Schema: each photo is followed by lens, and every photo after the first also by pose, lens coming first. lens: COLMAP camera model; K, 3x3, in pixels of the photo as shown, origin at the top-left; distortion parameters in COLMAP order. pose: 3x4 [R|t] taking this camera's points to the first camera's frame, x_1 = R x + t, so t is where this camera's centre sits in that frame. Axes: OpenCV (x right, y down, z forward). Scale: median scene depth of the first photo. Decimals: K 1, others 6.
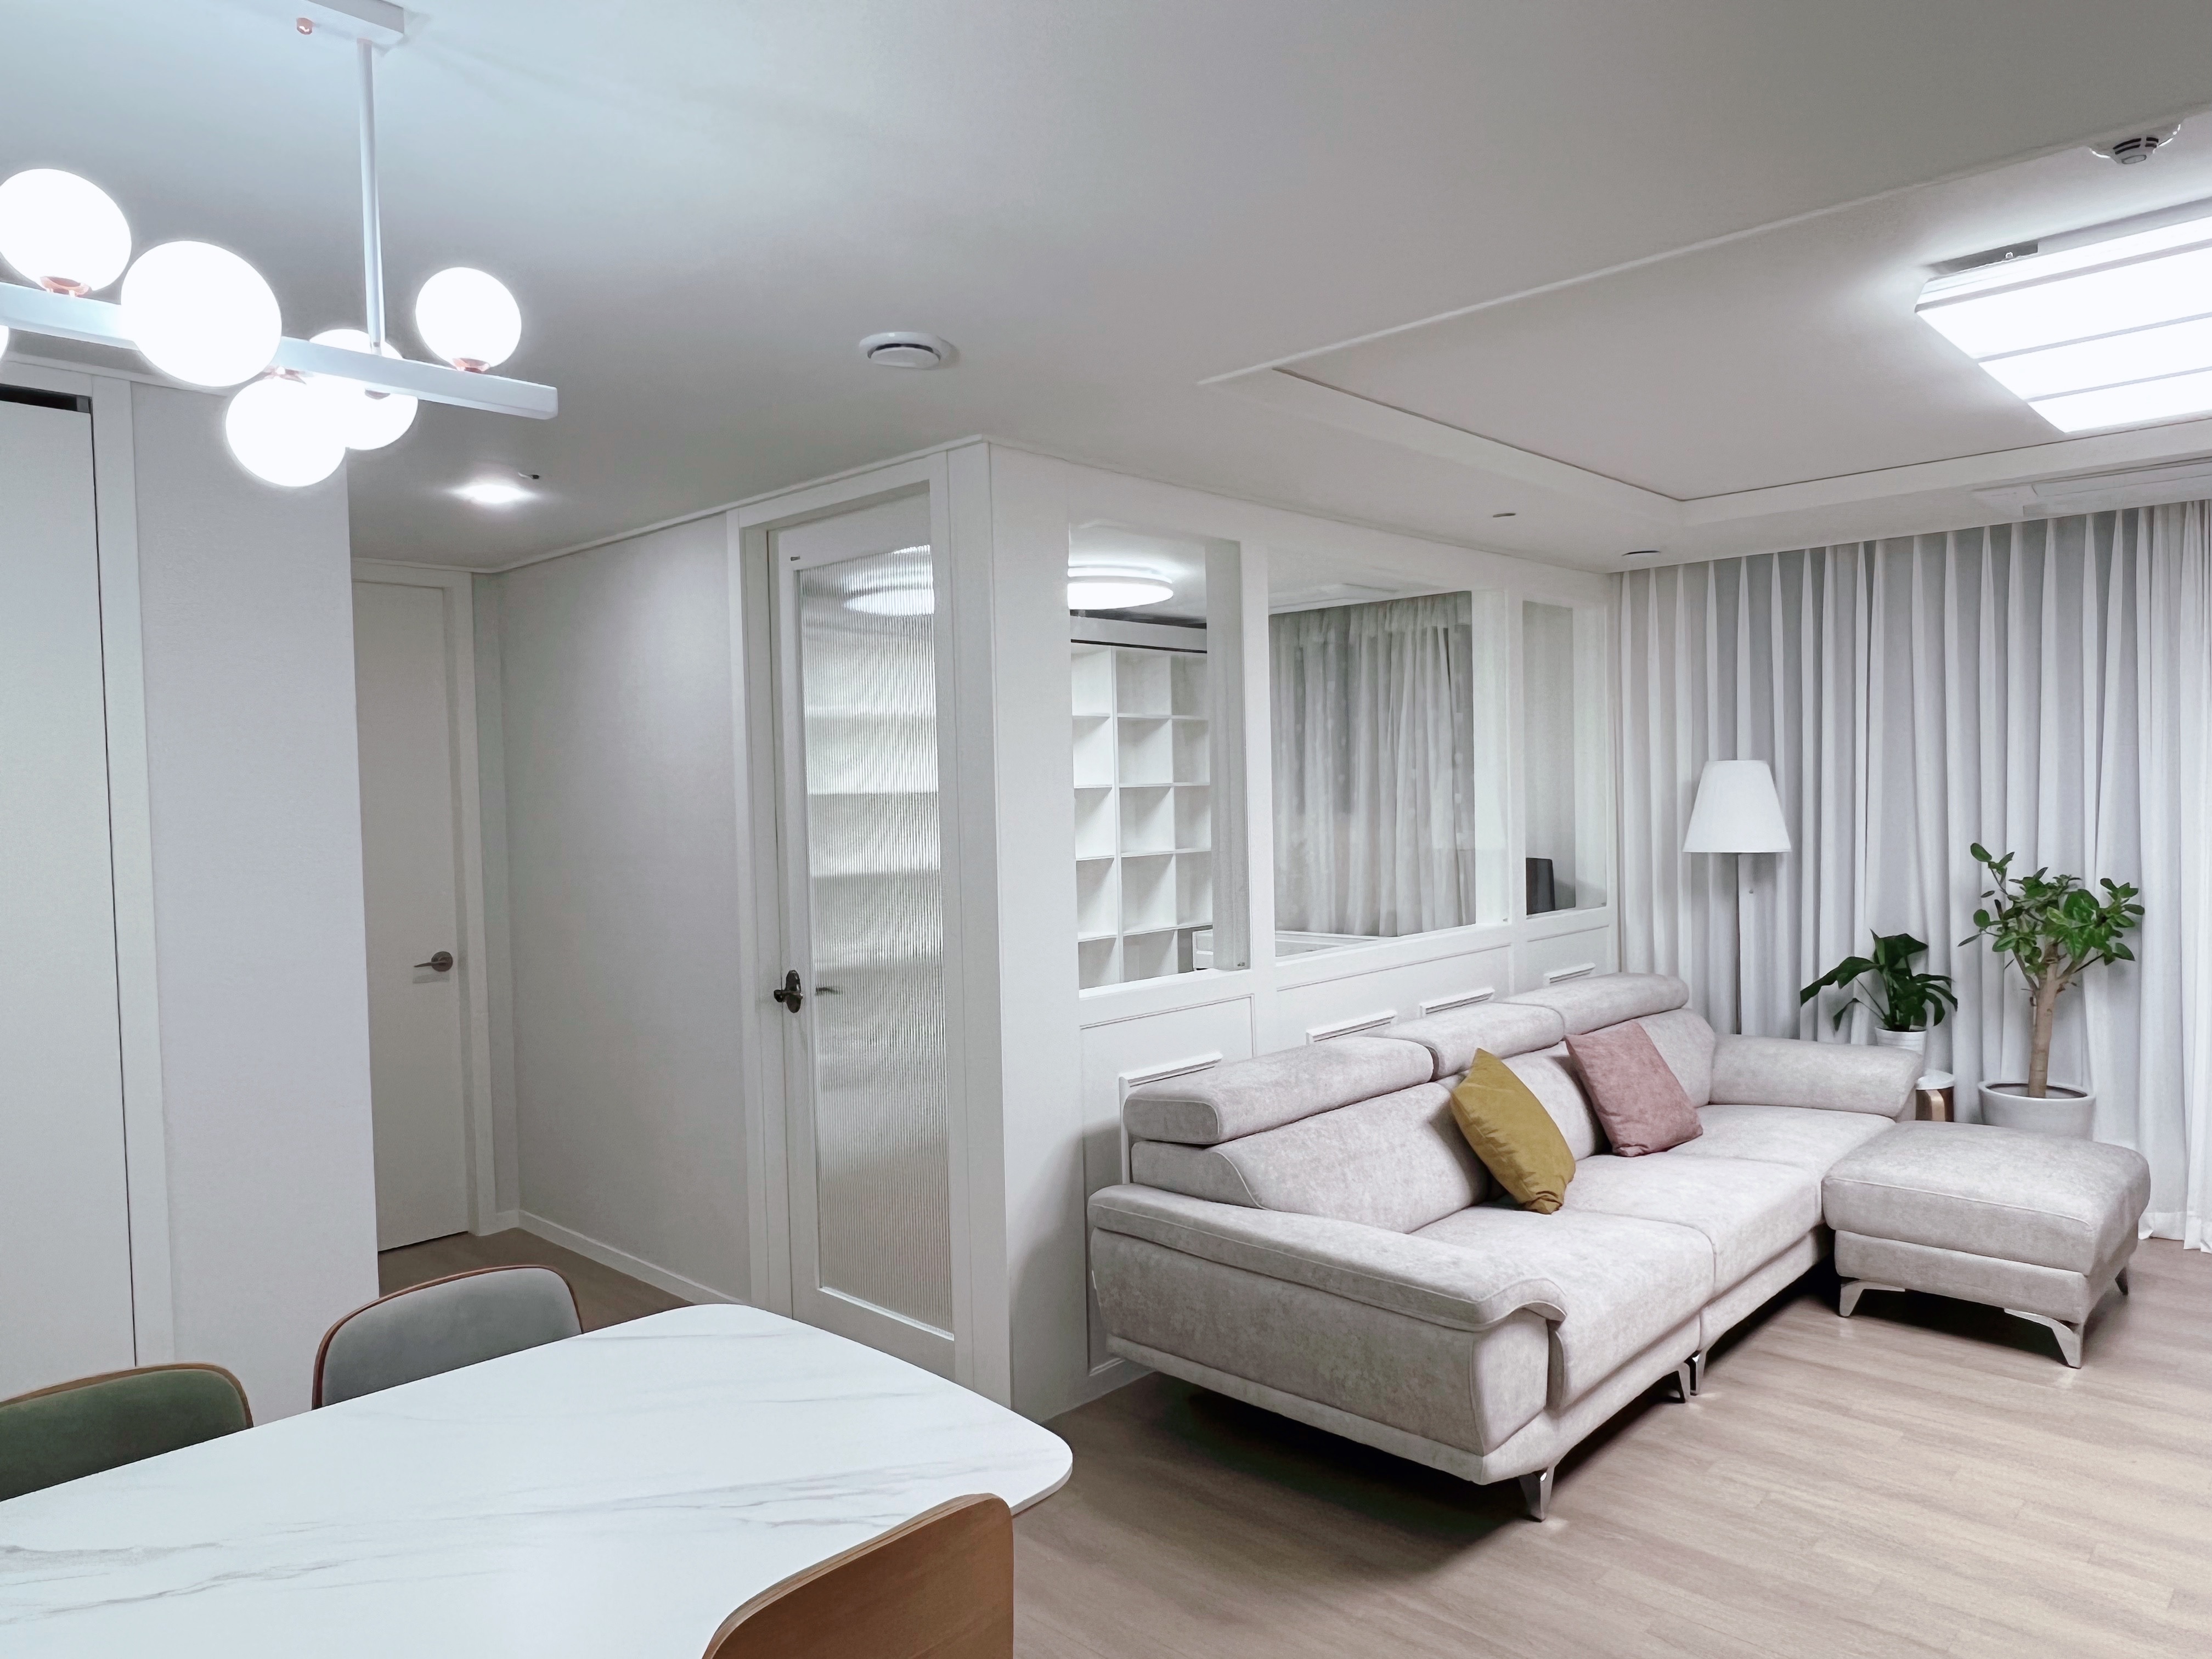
lens RADIAL K [[1491.6, 0, 1087.3], [0, 1491.6, 836.7], [0, 0, 1]] dist [-0.000058, 0.001100]
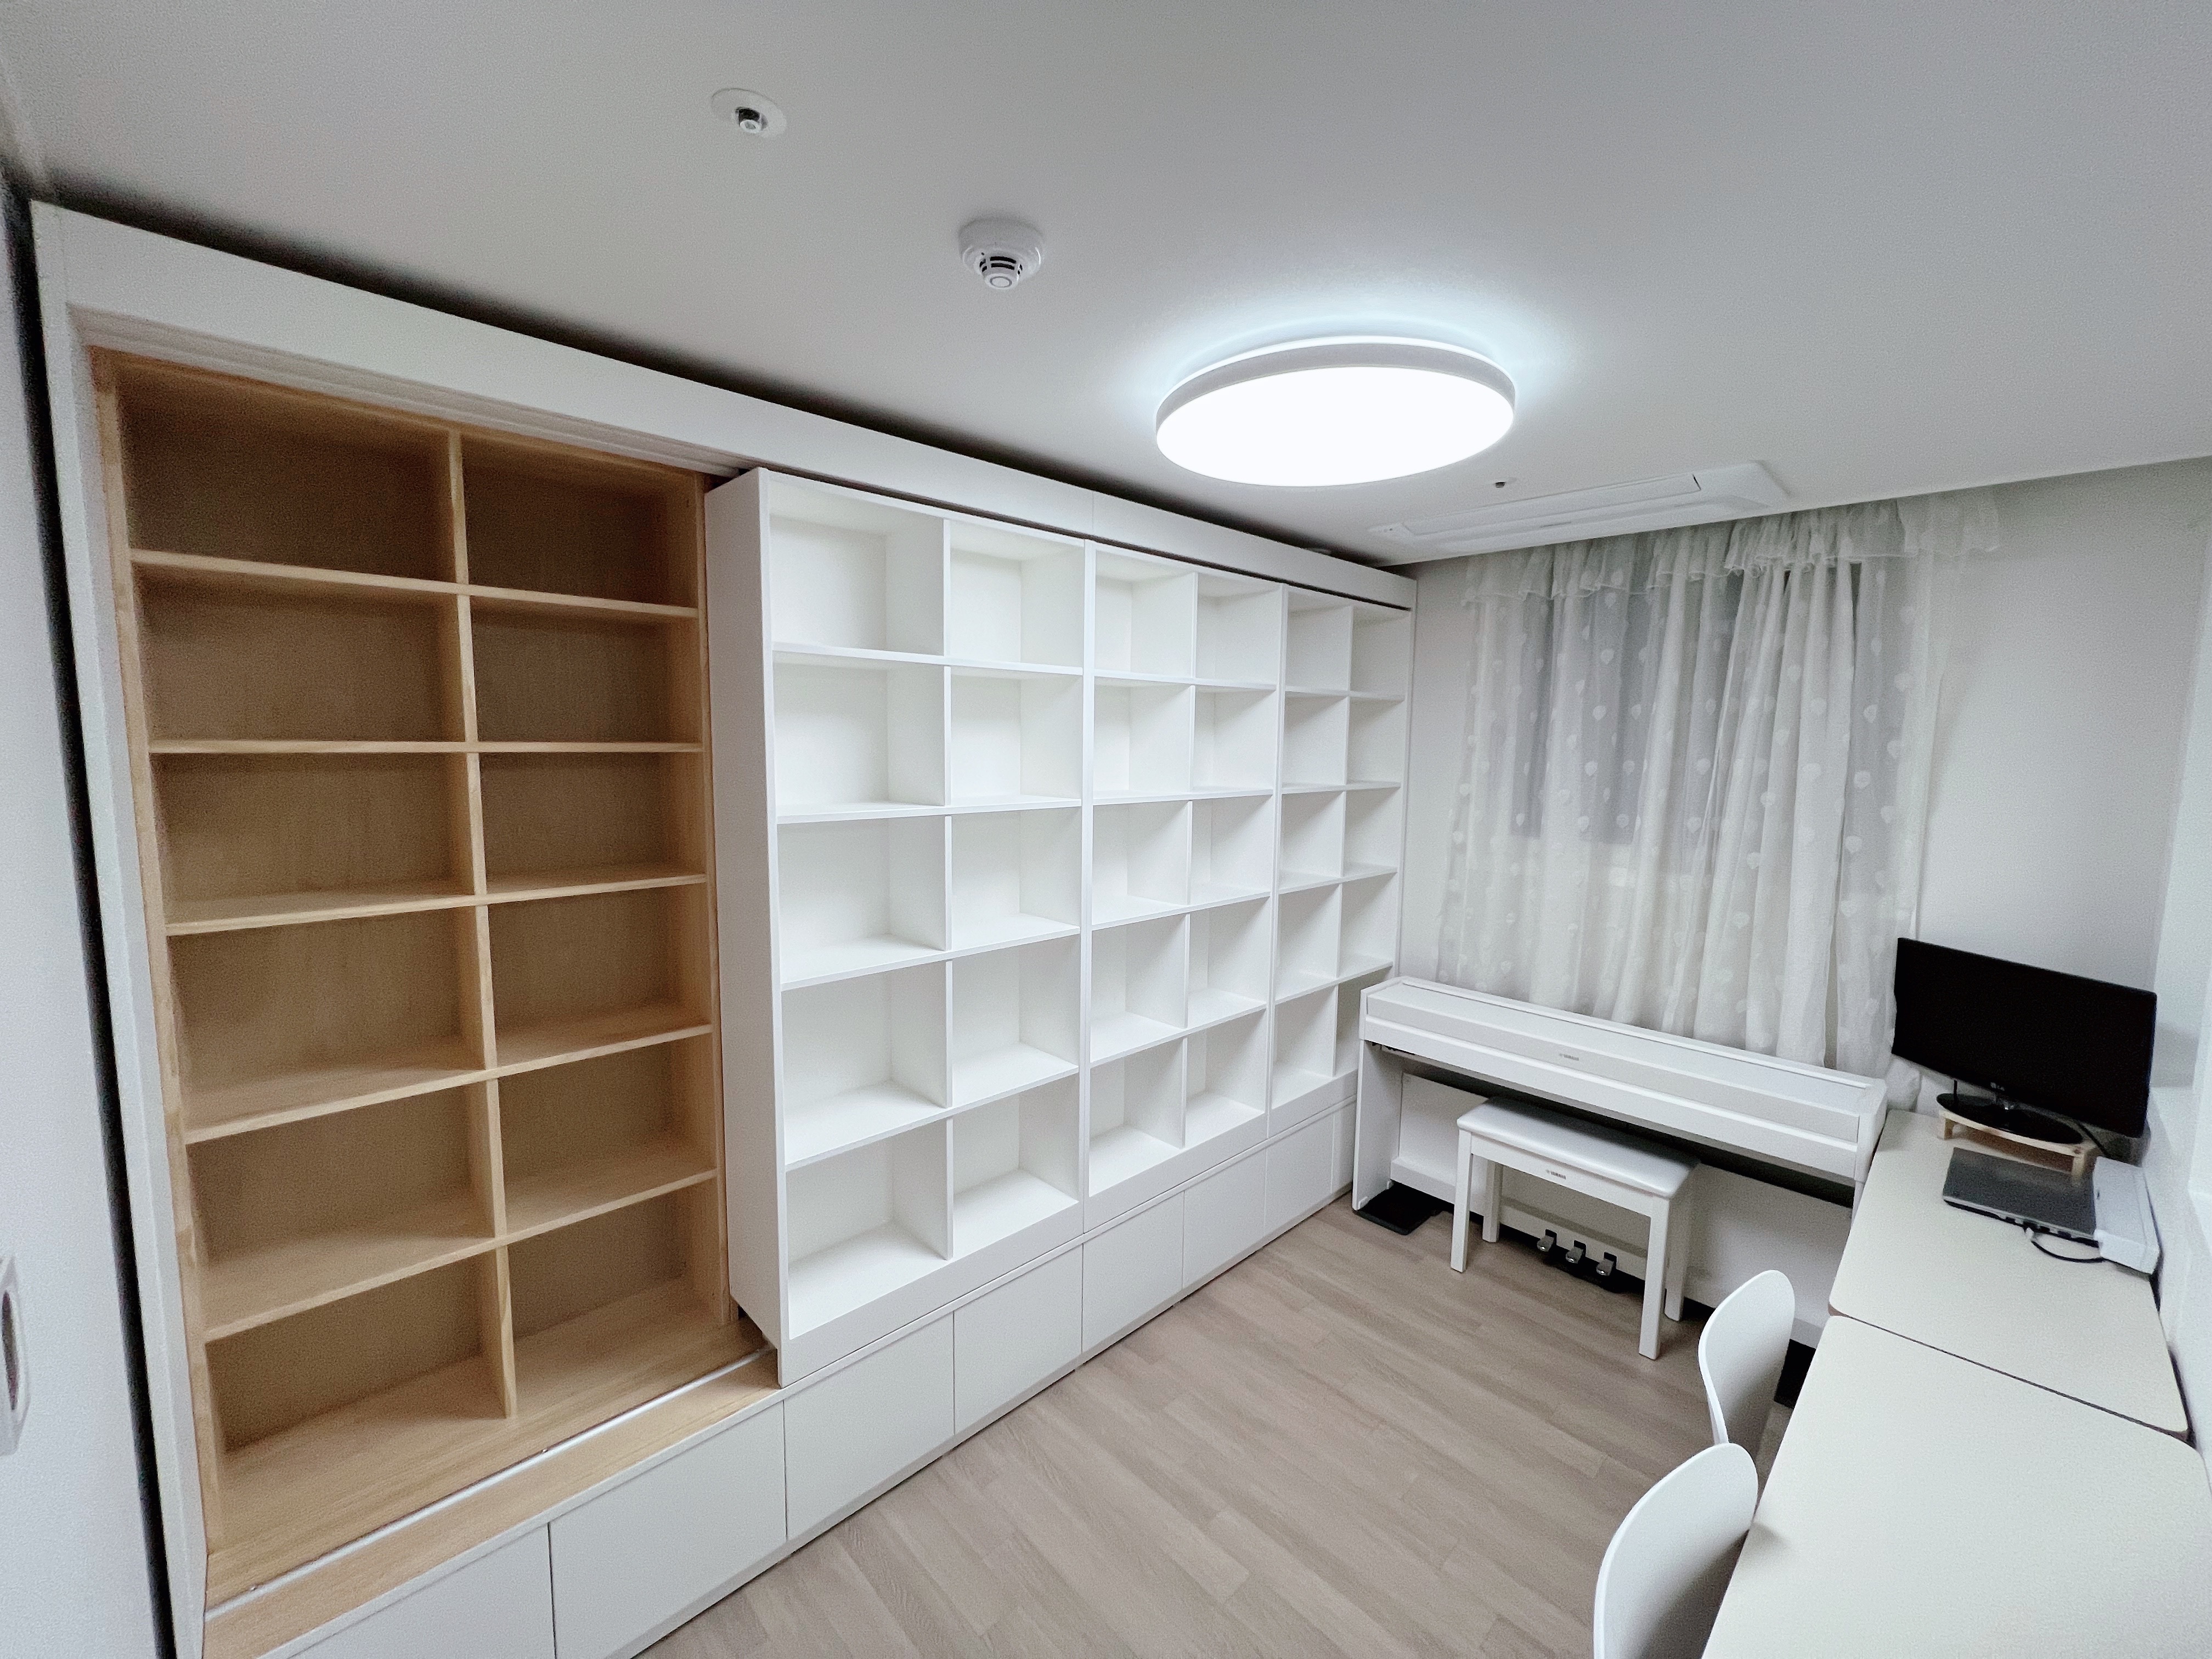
lens RADIAL K [[881.3, 0, 1102.6], [0, 881.3, 814.8], [0, 0, 1]] dist [0.001467, -0.000155]
pose [[0.998175, 0.043294, -0.042108, -0.067991], [-0.040631, 0.997238, 0.062168, -0.070589], [0.044683, -0.060343, 0.997177, 0.926627]]
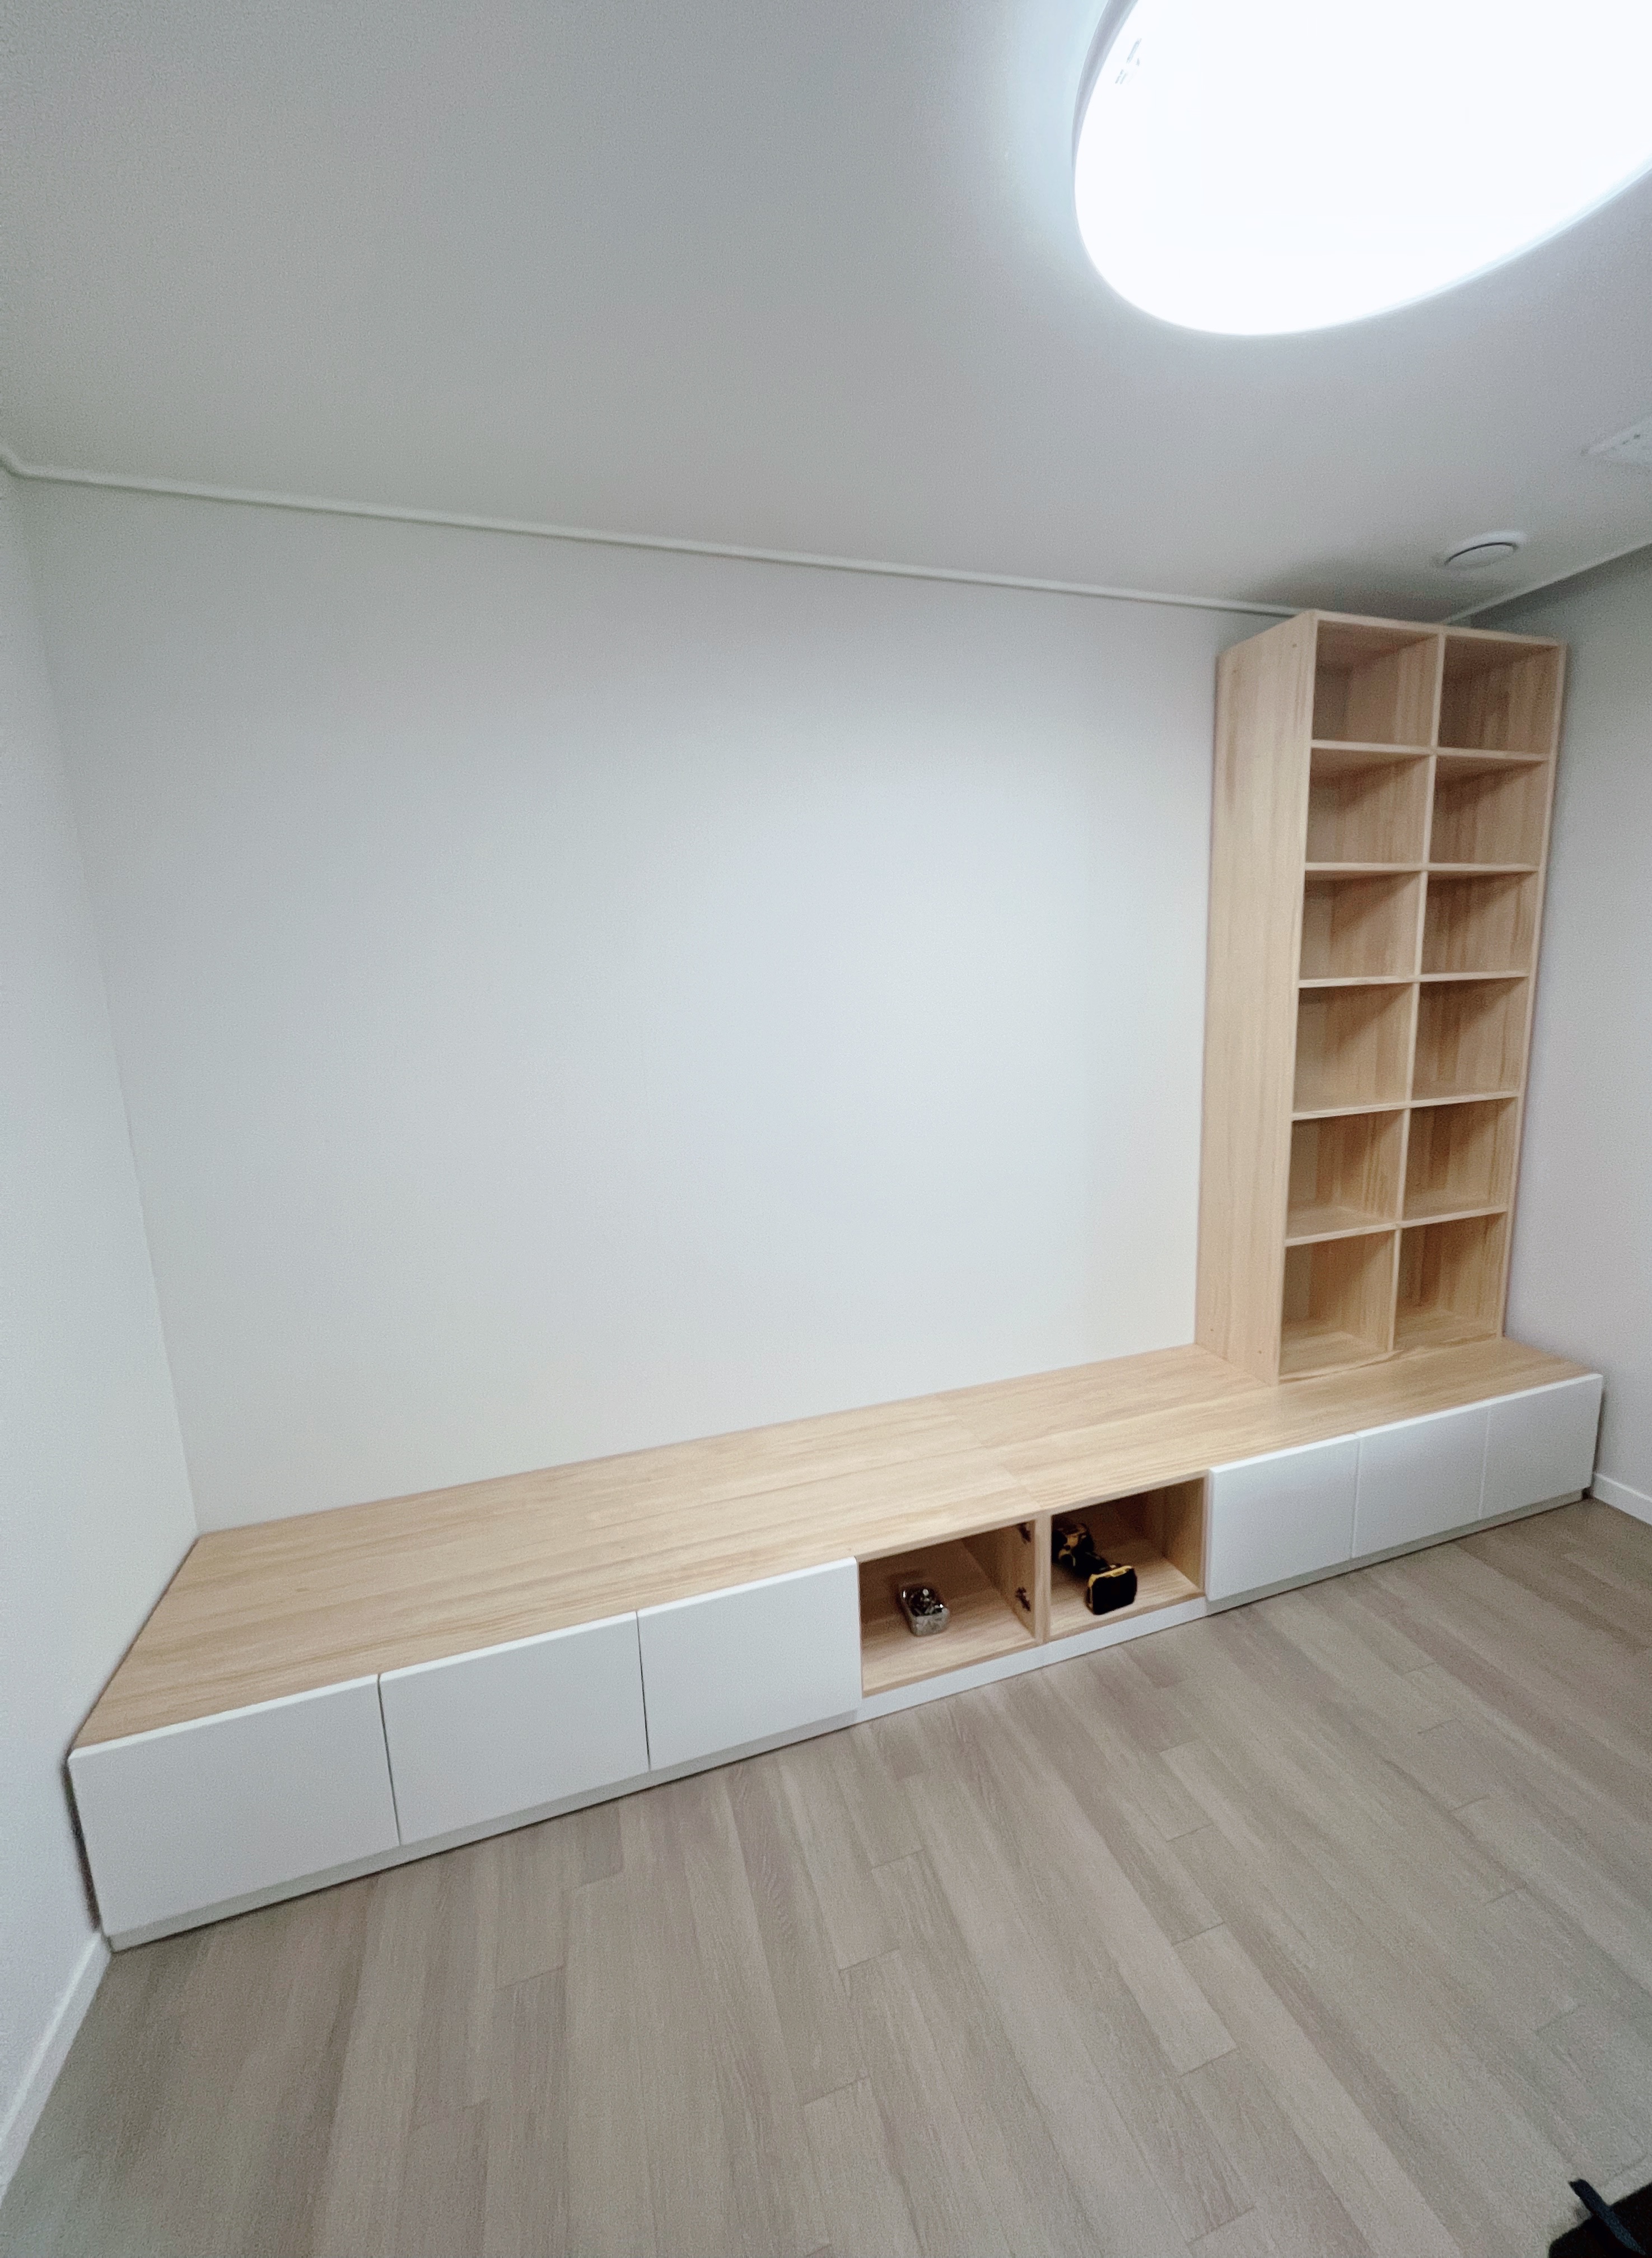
lens RADIAL K [[895.8, 0, 863.0], [0, 895.8, 1112.1], [0, 0, 1]] dist [0.003078, -0.000333]
pose [[0.886325, 0.073753, -0.457153, 0.001751], [-0.005481, 0.988836, 0.148904, -0.023685], [0.463031, -0.129471, 0.876835, 1.056172]]
